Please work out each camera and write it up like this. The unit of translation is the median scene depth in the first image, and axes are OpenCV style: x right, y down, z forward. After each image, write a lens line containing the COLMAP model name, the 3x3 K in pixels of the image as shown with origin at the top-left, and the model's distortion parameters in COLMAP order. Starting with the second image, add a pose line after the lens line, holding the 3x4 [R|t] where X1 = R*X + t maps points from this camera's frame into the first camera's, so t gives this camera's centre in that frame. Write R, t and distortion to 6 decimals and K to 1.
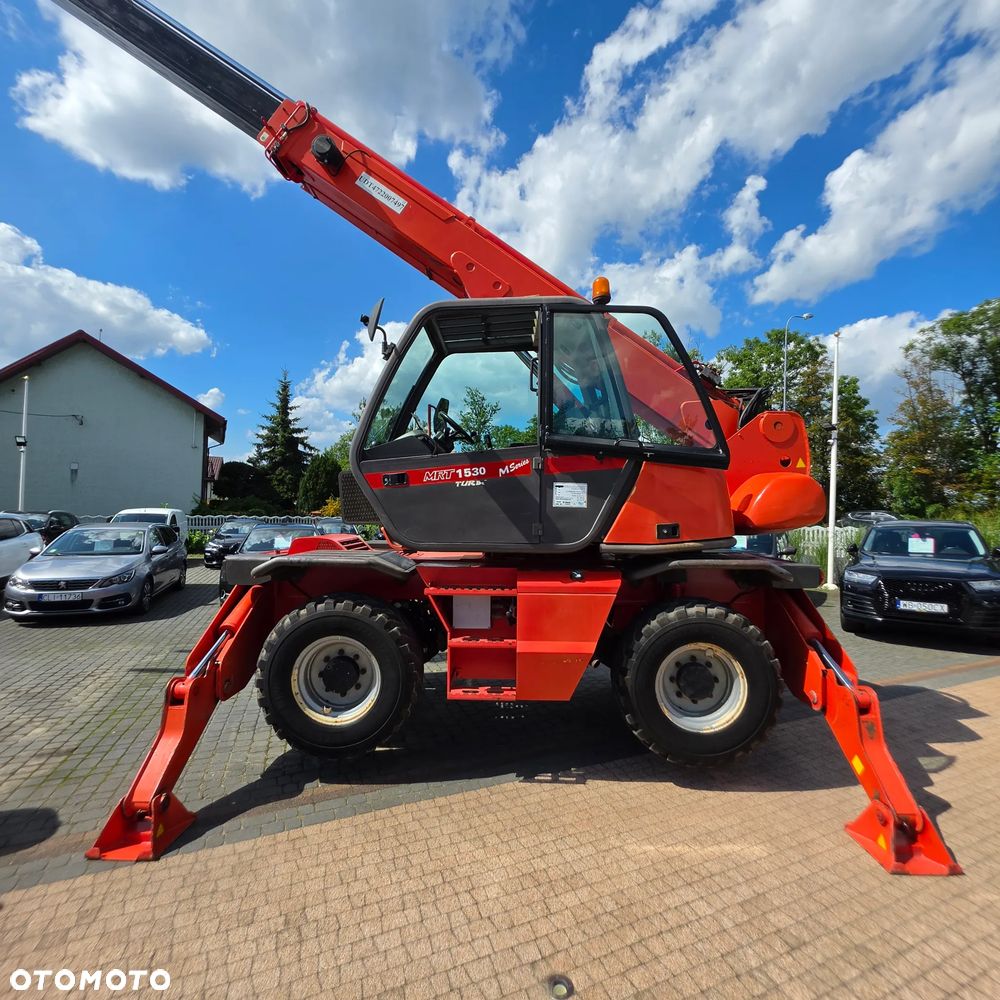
lens RADIAL K [[538.0, 0, 502.1], [0, 538.0, 500.0], [0, 0, 1]] dist [-0.007604, 0.002877]
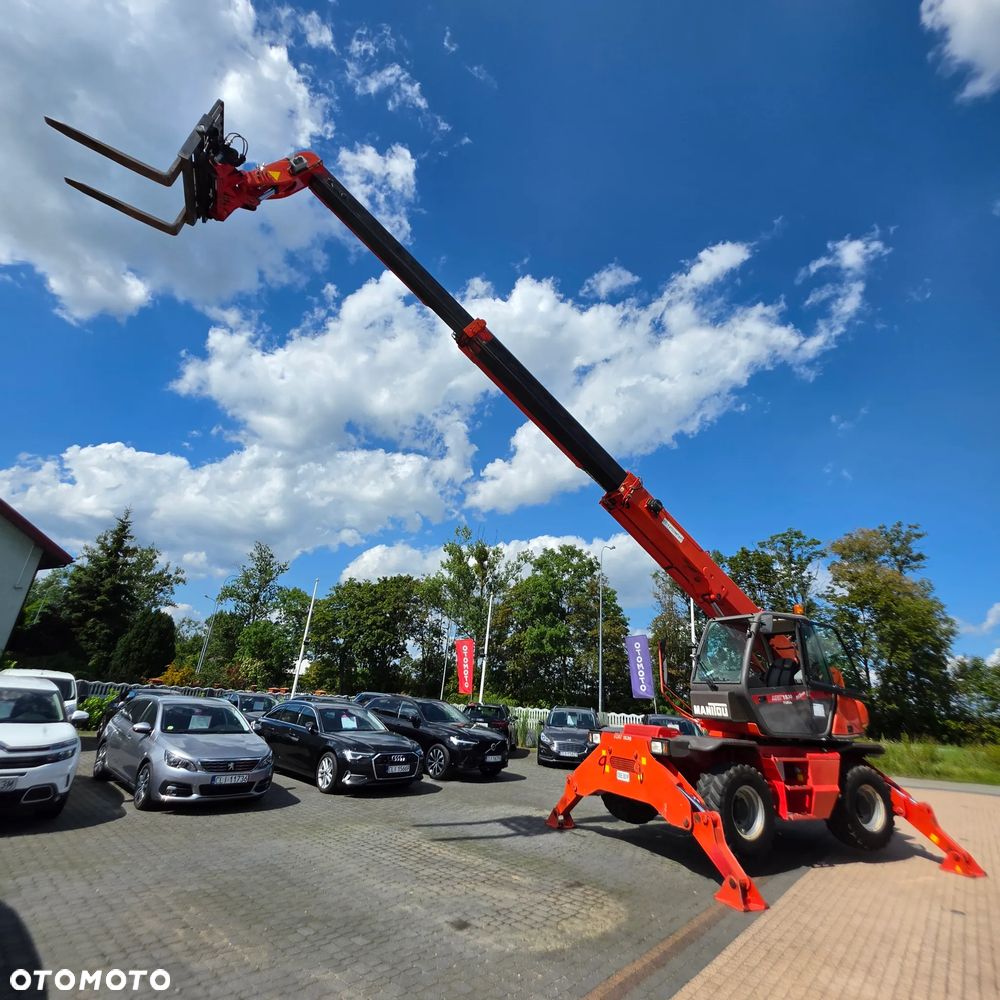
lens RADIAL K [[538.0, 0, 500.8], [0, 538.0, 498.3], [0, 0, 1]] dist [-0.007604, 0.002877]
pose [[0.890742, 0.194708, 0.410690, -2.010862], [-0.057906, 0.944845, -0.322358, -0.043353], [-0.450804, 0.263356, 0.852889, -0.477135]]
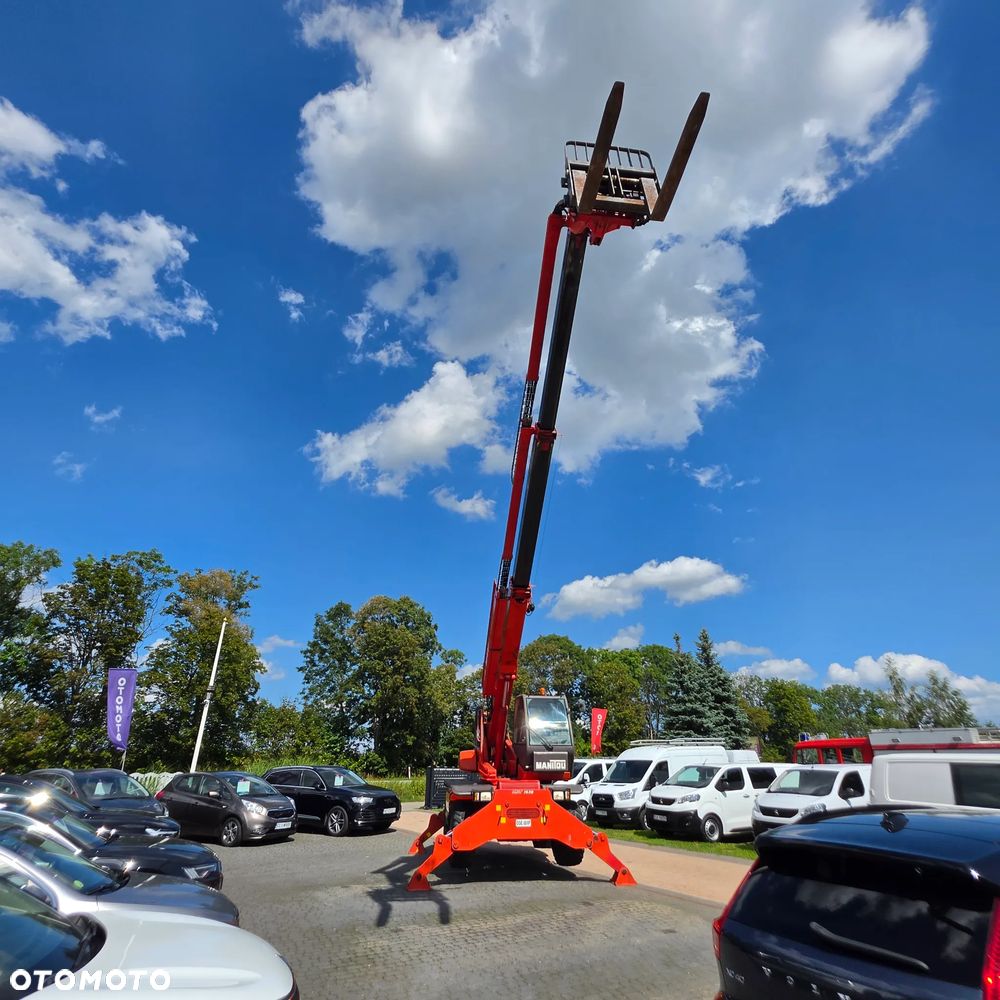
lens RADIAL K [[582.1, 0, 514.7], [0, 582.1, 509.1], [0, 0, 1]] dist [-0.002040, 0.001348]
pose [[-0.178553, 0.377724, 0.908539, -3.634108], [-0.029473, 0.920910, -0.388659, -0.032972], [-0.983489, -0.096174, -0.153299, 1.904422]]
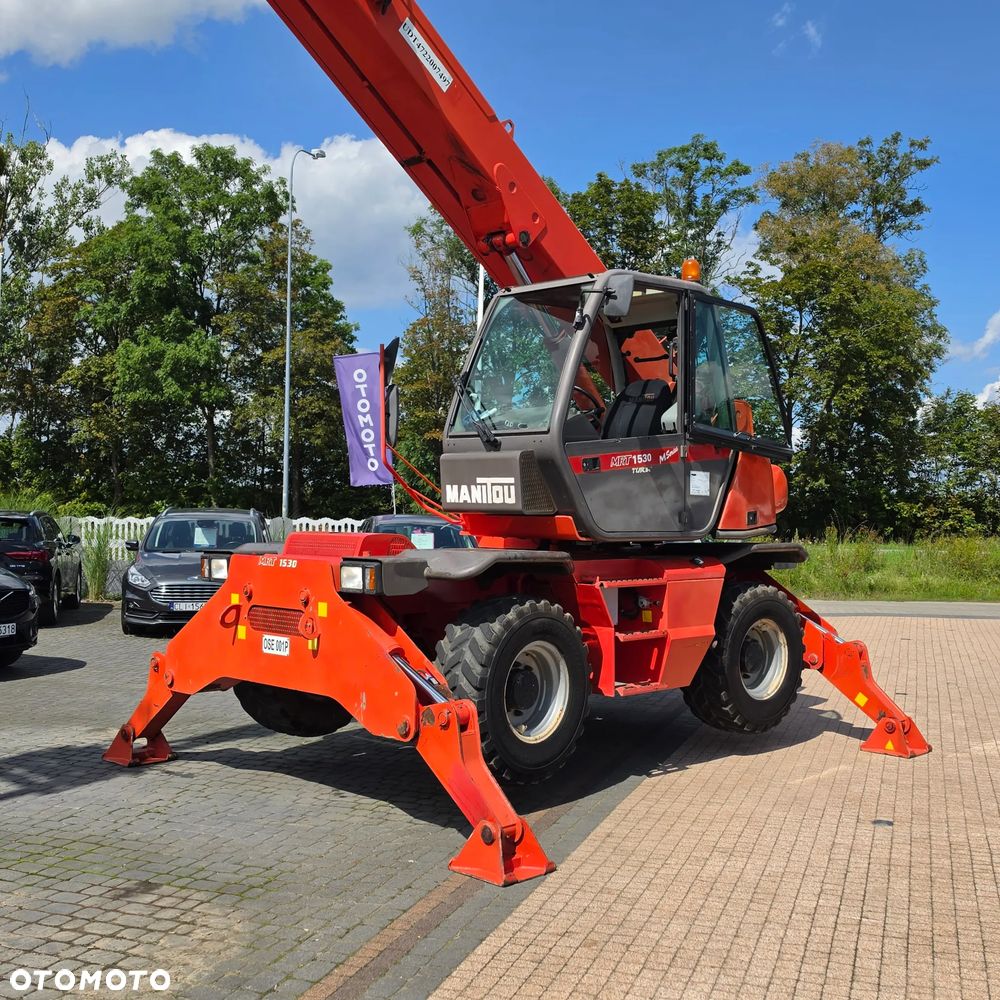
lens RADIAL K [[1178.3, 0, 515.2], [0, 1178.3, 526.8], [0, 0, 1]] dist [0.087888, 0.000000]
pose [[0.681883, -0.015528, 0.731297, -1.704483], [-0.020767, 0.998961, 0.040575, -0.010407], [-0.731167, -0.042854, 0.680852, -0.266009]]
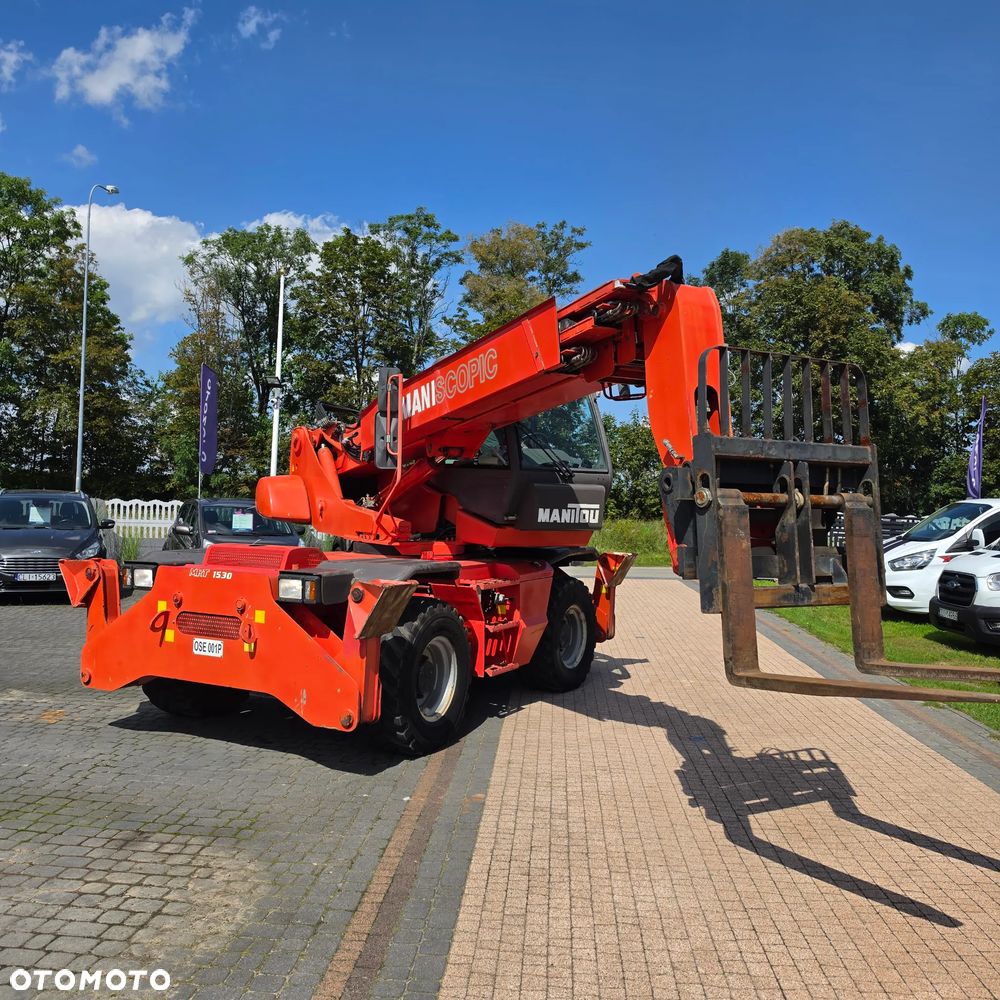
lens RADIAL K [[911.9, 0, 506.5], [0, 911.9, 503.4], [0, 0, 1]] dist [0.051202, 0.000000]
pose [[0.458458, -0.009509, 0.888665, -1.811157], [-0.041124, 0.998645, 0.031902, -0.071999], [-0.887764, -0.051171, 0.457446, 0.069227]]
